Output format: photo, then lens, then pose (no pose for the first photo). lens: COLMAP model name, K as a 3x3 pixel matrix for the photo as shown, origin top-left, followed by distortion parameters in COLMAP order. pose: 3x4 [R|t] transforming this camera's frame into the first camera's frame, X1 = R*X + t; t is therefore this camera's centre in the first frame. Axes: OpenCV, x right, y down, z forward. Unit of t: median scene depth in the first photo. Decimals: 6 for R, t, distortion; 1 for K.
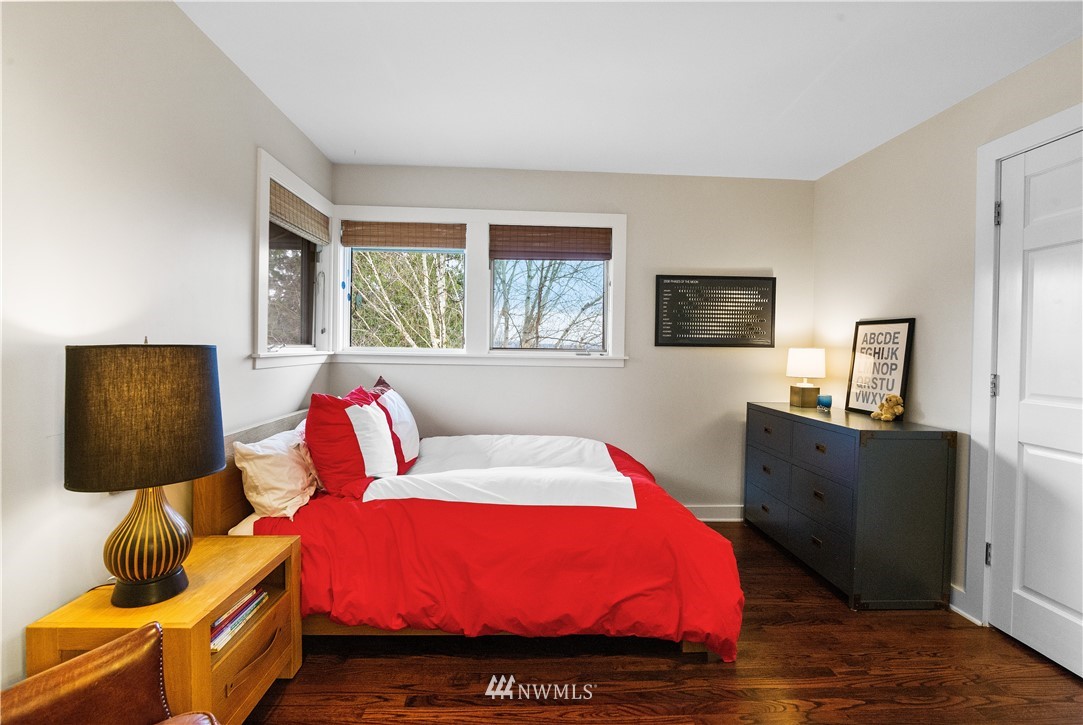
lens RADIAL K [[494.2, 0, 541.5], [0, 494.2, 350.3], [0, 0, 1]] dist [-0.010708, -0.000070]
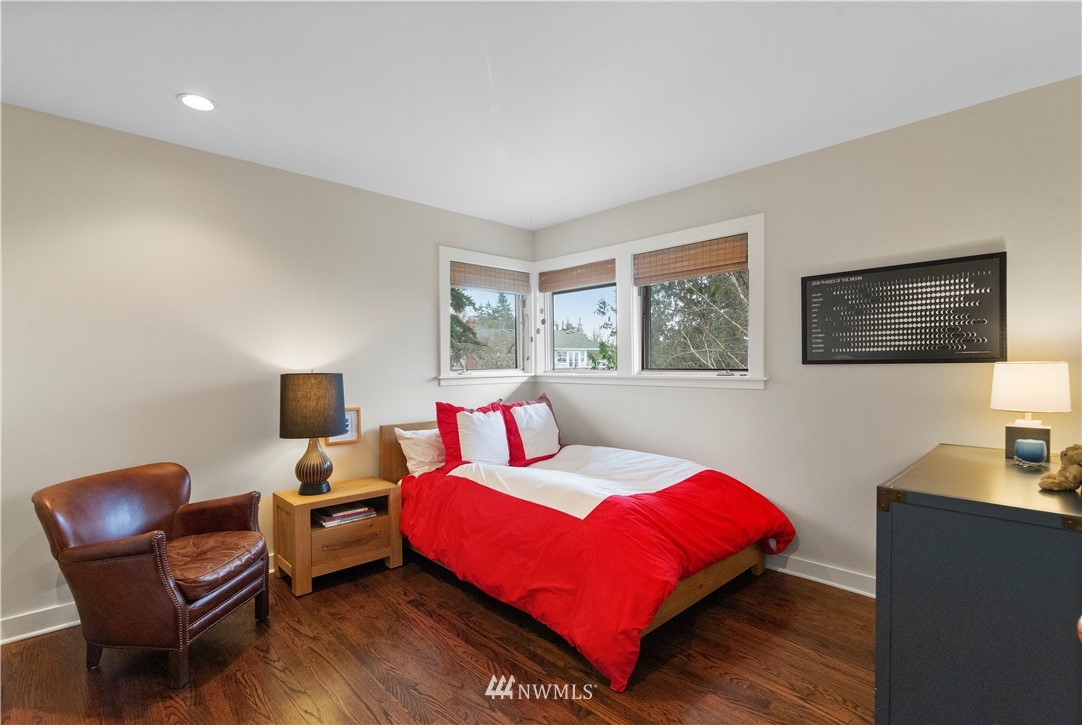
lens RADIAL K [[505.3, 0, 541.0], [0, 505.3, 362.5], [0, 0, 1]] dist [0.001190, 0.000076]
pose [[0.654764, -0.023630, -0.755464, 0.599003], [0.012823, 0.999715, -0.020155, 0.000044], [0.755724, 0.003509, 0.654880, 0.127664]]
